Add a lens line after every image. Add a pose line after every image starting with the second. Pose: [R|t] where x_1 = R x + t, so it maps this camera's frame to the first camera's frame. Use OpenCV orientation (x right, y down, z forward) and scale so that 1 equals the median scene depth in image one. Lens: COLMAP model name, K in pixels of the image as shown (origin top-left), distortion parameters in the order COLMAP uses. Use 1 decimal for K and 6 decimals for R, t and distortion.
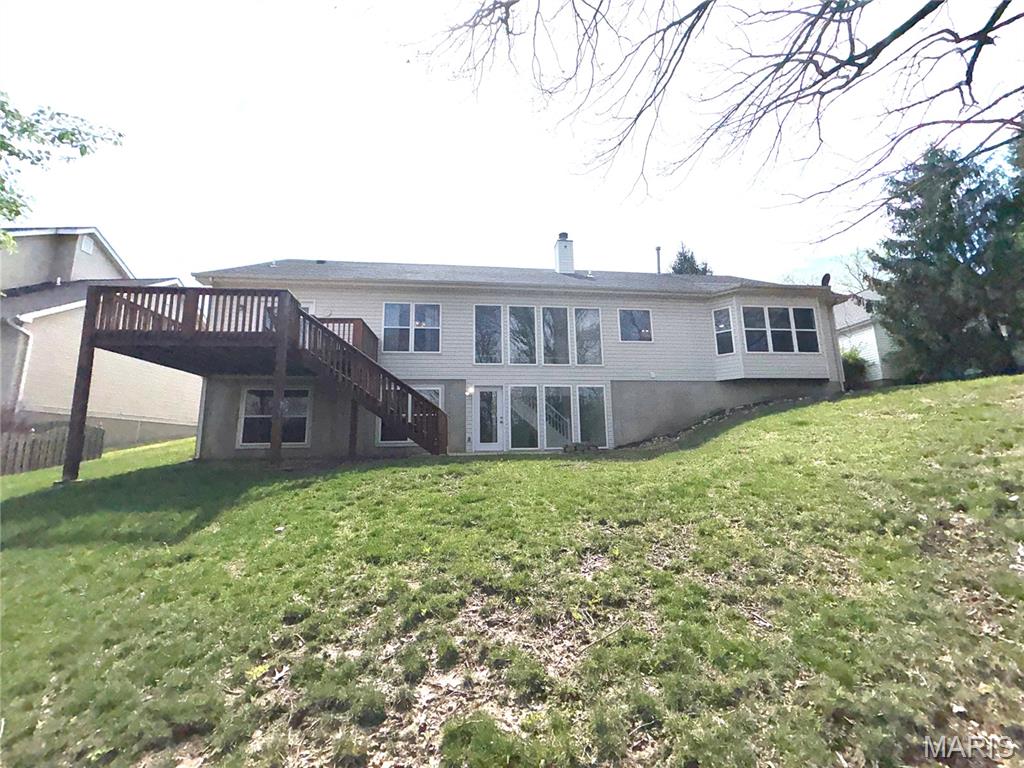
lens RADIAL K [[407.9, 0, 511.9], [0, 407.9, 382.7], [0, 0, 1]] dist [-0.001417, 0.000352]
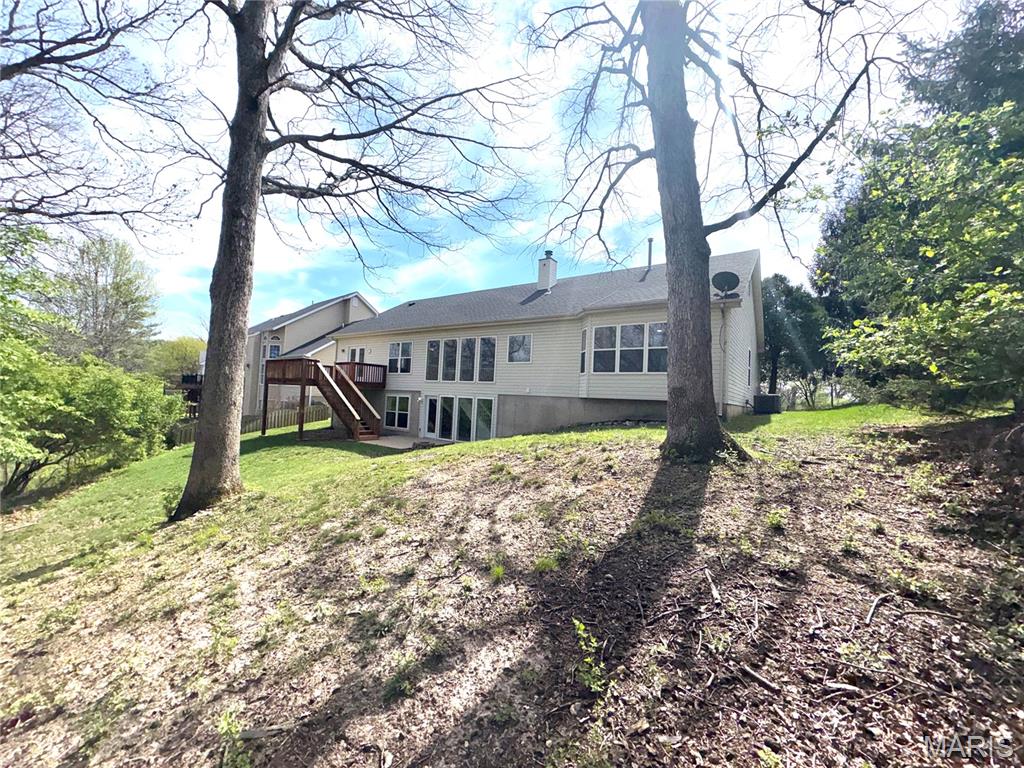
lens RADIAL K [[407.9, 0, 512.6], [0, 407.9, 382.9], [0, 0, 1]] dist [-0.001417, 0.000352]
pose [[0.740797, 0.025014, -0.671263, 1.135922], [0.056630, 0.993423, 0.099515, -0.166651], [0.669338, -0.111734, 0.734508, 0.090613]]
